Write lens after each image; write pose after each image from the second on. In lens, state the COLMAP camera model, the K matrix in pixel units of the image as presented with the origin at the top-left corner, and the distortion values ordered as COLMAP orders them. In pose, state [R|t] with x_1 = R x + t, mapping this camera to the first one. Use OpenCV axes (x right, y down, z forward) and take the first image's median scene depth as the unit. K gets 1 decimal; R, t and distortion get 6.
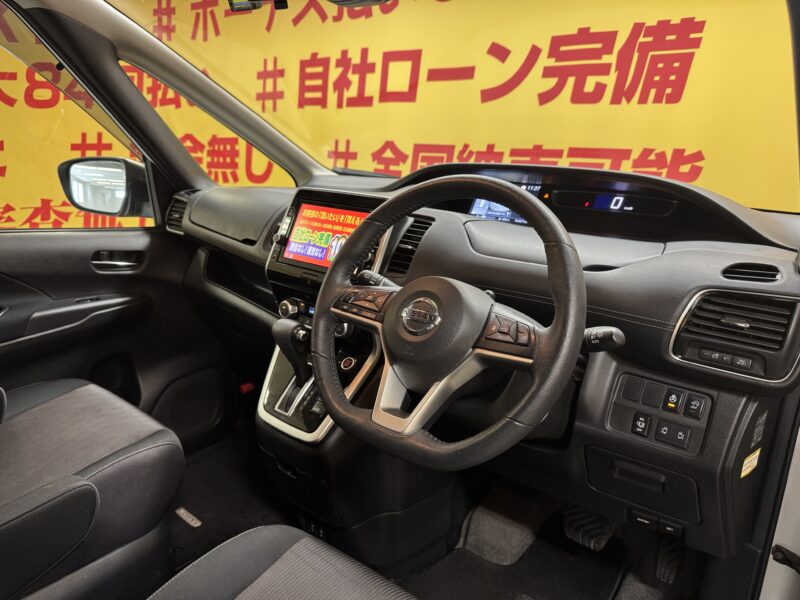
lens RADIAL K [[579.3, 0, 400.0], [0, 579.3, 300.0], [0, 0, 1]] dist [0.005545, -0.023400]
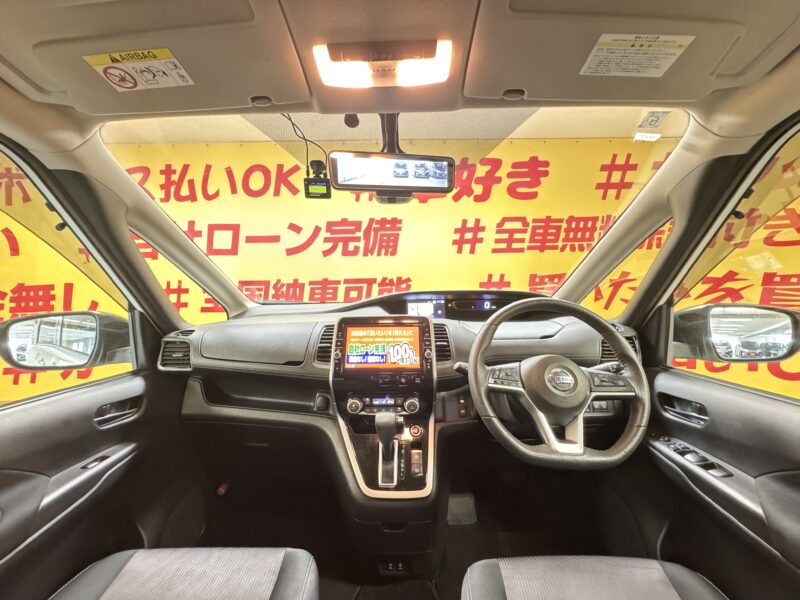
lens RADIAL K [[319.8, 0, 400.0], [0, 319.8, 300.0], [0, 0, 1]] dist [-0.001696, -0.000136]
pose [[0.778534, -0.090933, 0.620980, -0.224181], [0.204391, 0.972243, -0.113878, -0.047486], [-0.593388, 0.215581, 0.775510, 0.123796]]
